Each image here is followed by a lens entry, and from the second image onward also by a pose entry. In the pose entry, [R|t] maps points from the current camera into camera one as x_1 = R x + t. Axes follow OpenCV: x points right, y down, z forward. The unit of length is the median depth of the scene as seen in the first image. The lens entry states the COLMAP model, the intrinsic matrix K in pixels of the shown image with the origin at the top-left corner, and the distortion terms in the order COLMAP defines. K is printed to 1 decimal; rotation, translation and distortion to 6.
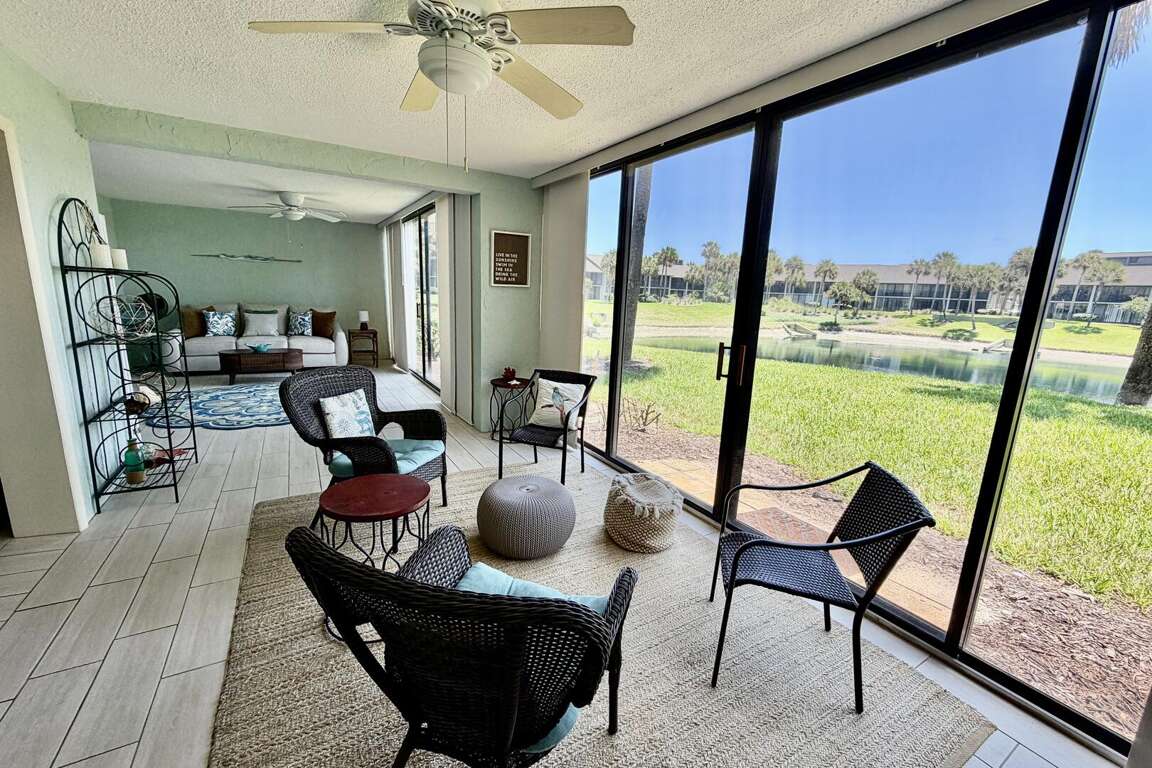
lens RADIAL K [[459.6, 0, 575.4], [0, 459.6, 384.4], [0, 0, 1]] dist [0.001962, 0.000079]
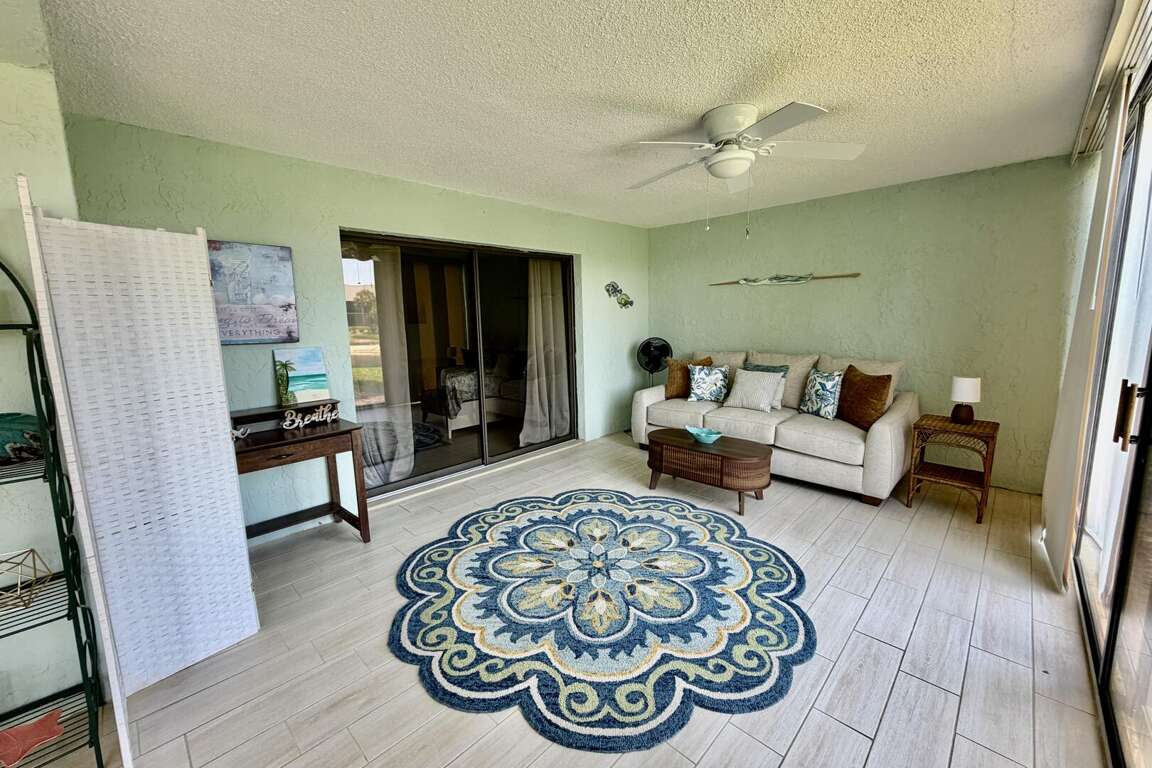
lens RADIAL K [[459.6, 0, 579.5], [0, 459.6, 385.0], [0, 0, 1]] dist [0.001962, 0.000079]
pose [[0.256849, 0.095558, -0.961716, -0.169595], [-0.161990, 0.985279, 0.054636, -0.127585], [0.952779, 0.141755, 0.268547, 0.607922]]
